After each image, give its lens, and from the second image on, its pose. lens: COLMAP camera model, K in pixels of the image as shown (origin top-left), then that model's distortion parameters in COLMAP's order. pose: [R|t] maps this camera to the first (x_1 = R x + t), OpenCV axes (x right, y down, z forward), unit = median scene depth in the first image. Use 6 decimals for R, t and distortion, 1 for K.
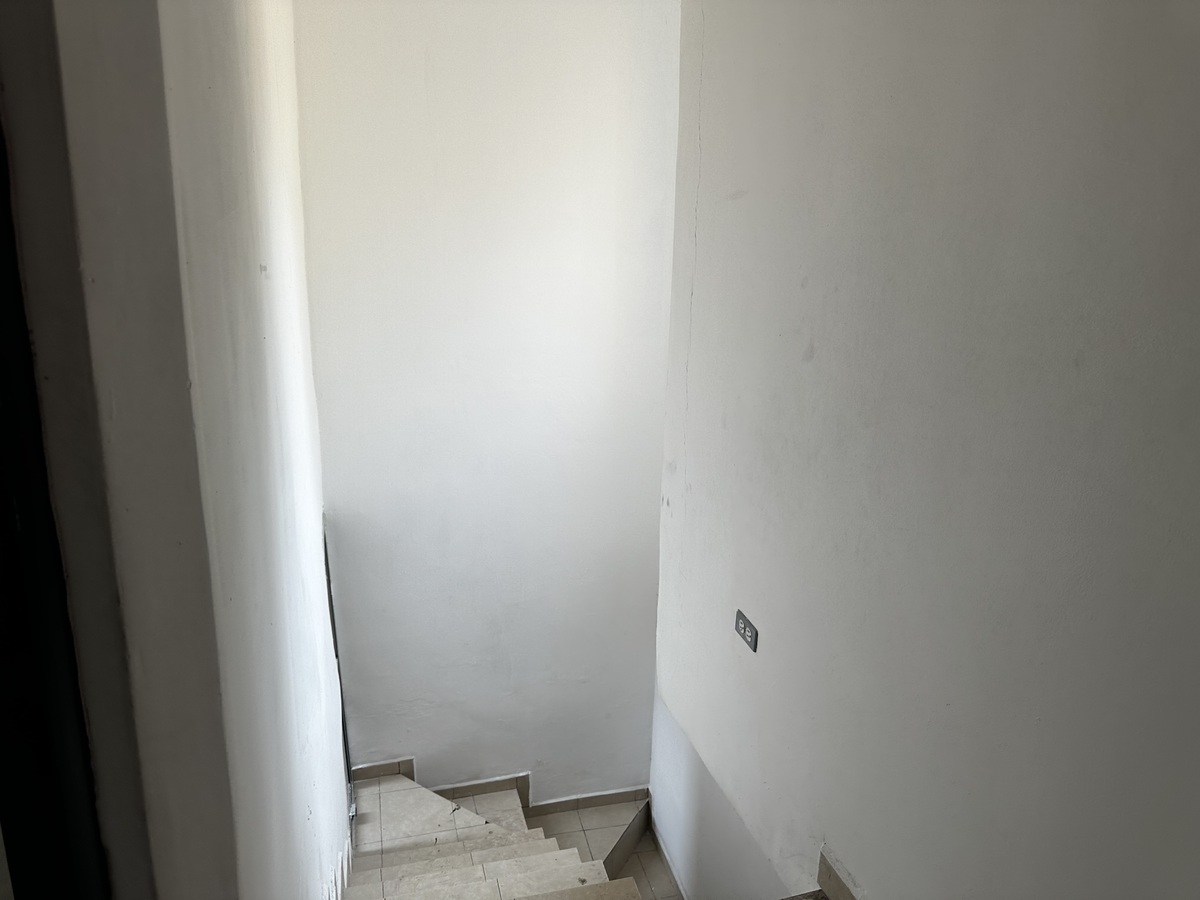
lens RADIAL K [[832.9, 0, 593.3], [0, 832.9, 447.4], [0, 0, 1]] dist [0.033477, -0.048825]
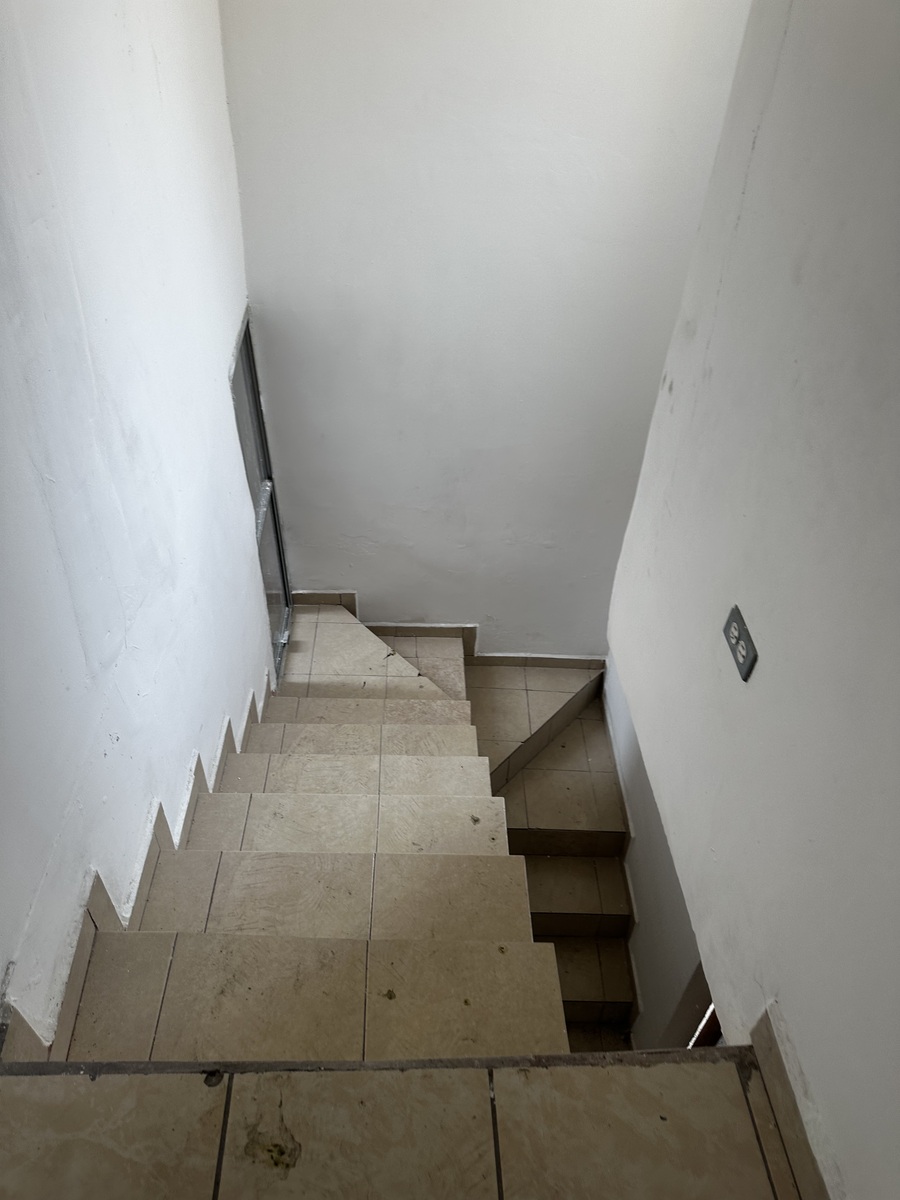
lens RADIAL K [[832.9, 0, 431.1], [0, 832.9, 606.4], [0, 0, 1]] dist [0.033477, -0.048825]
pose [[0.969216, 0.178211, -0.169883, 0.030377], [-0.090649, 0.899815, 0.426751, -0.021868], [0.228915, -0.398214, 0.888270, 0.199591]]
